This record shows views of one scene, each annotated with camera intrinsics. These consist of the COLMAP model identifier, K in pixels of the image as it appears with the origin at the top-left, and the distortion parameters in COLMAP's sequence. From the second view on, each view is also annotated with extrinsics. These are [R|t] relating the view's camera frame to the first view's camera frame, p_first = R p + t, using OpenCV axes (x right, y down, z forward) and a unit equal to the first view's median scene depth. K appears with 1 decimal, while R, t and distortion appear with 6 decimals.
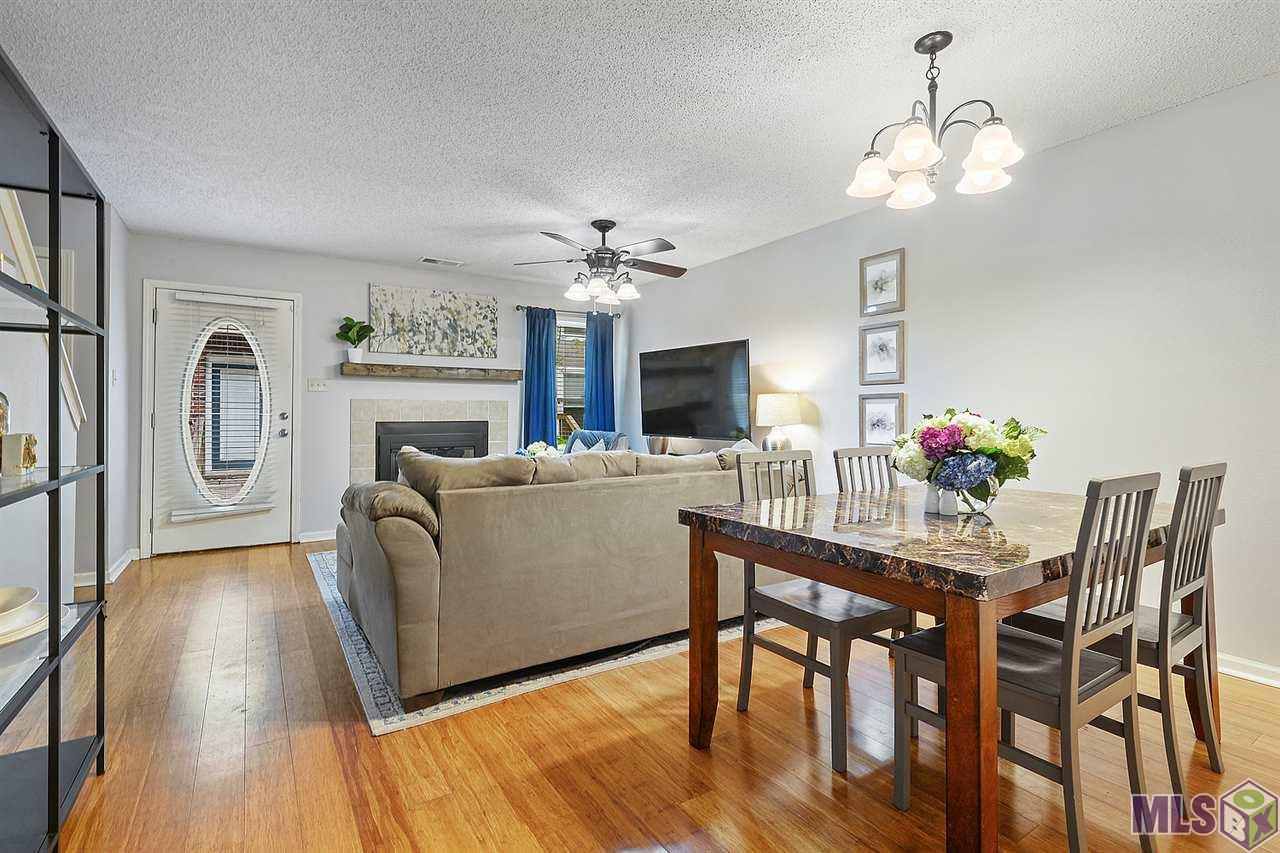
lens RADIAL K [[578.0, 0, 634.6], [0, 578.0, 413.4], [0, 0, 1]] dist [0.000364, -0.018553]
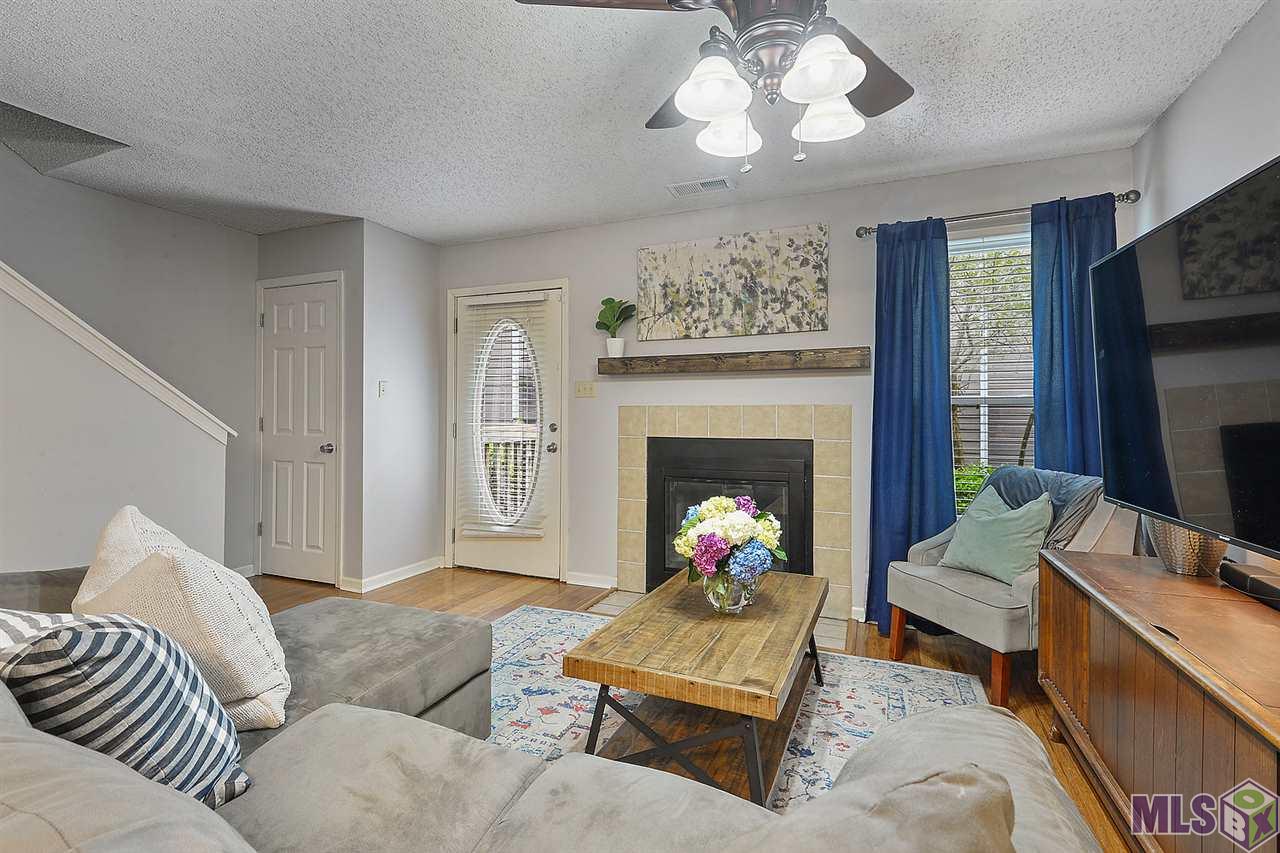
lens RADIAL K [[578.0, 0, 634.6], [0, 578.0, 413.4], [0, 0, 1]] dist [0.000364, -0.018553]
pose [[0.556928, -0.000330, -0.830561, 0.138949], [0.000606, 1.000000, 0.000009, -0.014485], [0.830560, -0.000508, 0.556928, 0.558918]]
